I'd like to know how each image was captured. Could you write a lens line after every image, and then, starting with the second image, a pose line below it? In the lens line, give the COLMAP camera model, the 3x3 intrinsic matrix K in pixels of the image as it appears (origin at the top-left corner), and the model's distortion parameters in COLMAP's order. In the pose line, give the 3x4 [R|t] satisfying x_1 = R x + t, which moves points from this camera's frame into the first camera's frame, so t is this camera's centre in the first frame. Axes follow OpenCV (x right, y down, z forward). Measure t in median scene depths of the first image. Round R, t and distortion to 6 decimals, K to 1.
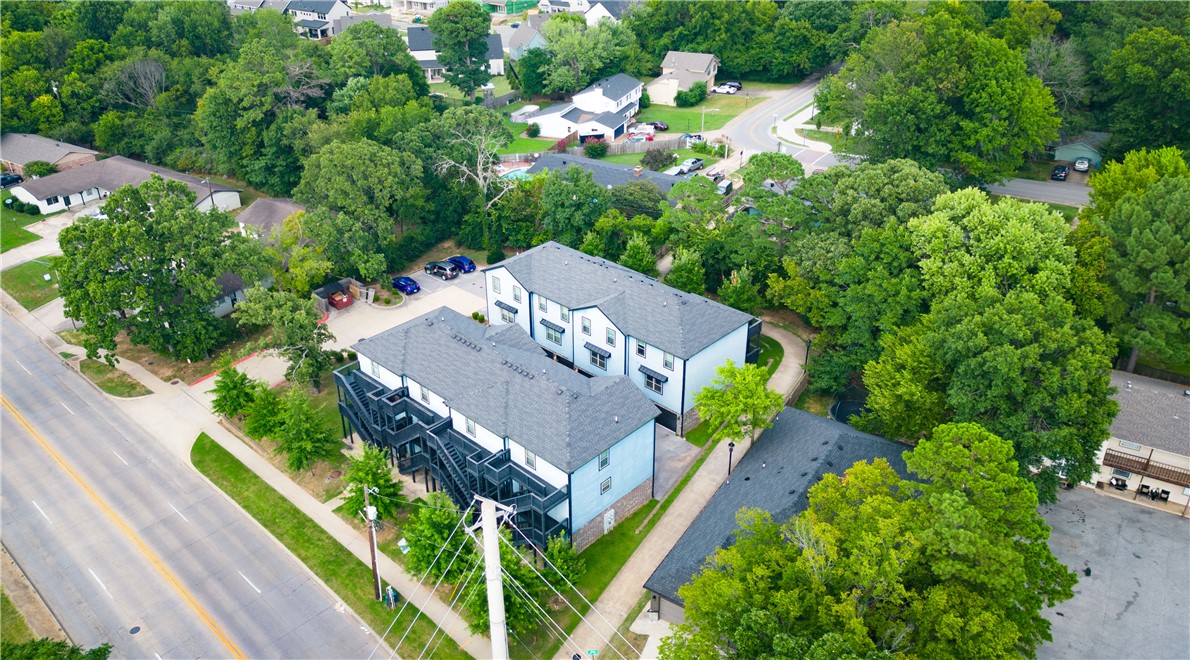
lens RADIAL K [[899.2, 0, 591.6], [0, 899.2, 321.9], [0, 0, 1]] dist [0.117087, 0.002619]
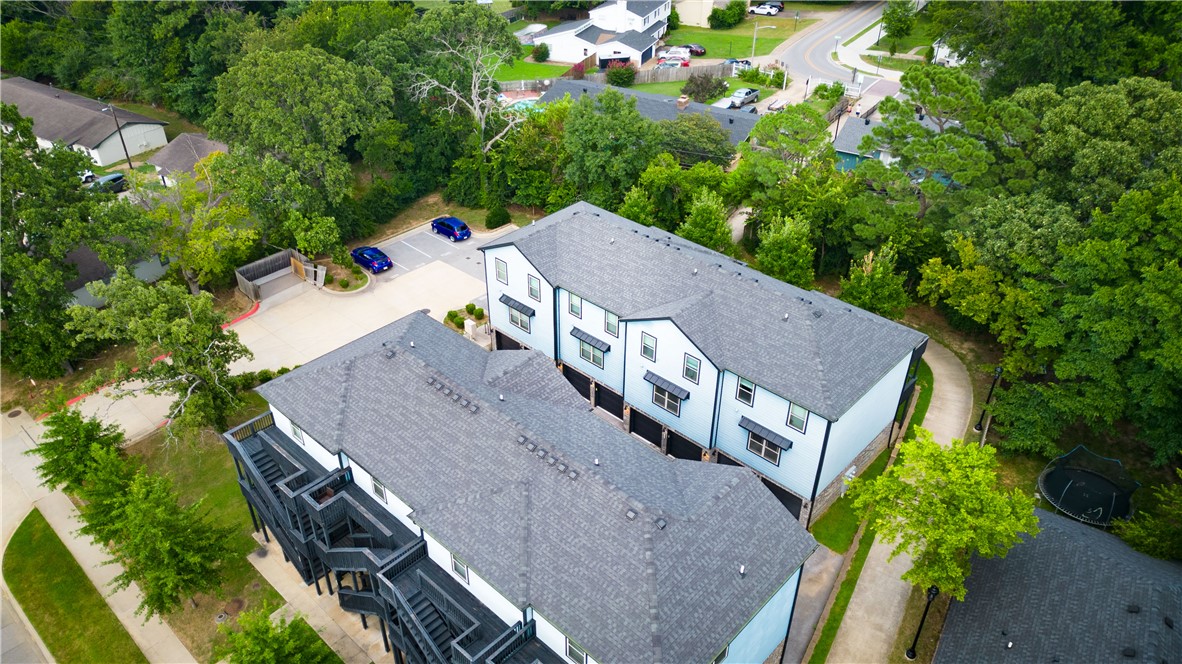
lens RADIAL K [[830.2, 0, 600.2], [0, 830.2, 340.2], [0, 0, 1]] dist [0.058597, -0.009970]
pose [[0.999725, 0.005401, 0.022813, -0.044082], [-0.007618, 0.995135, 0.098226, -0.046701], [-0.022171, -0.098373, 0.994903, 0.364243]]
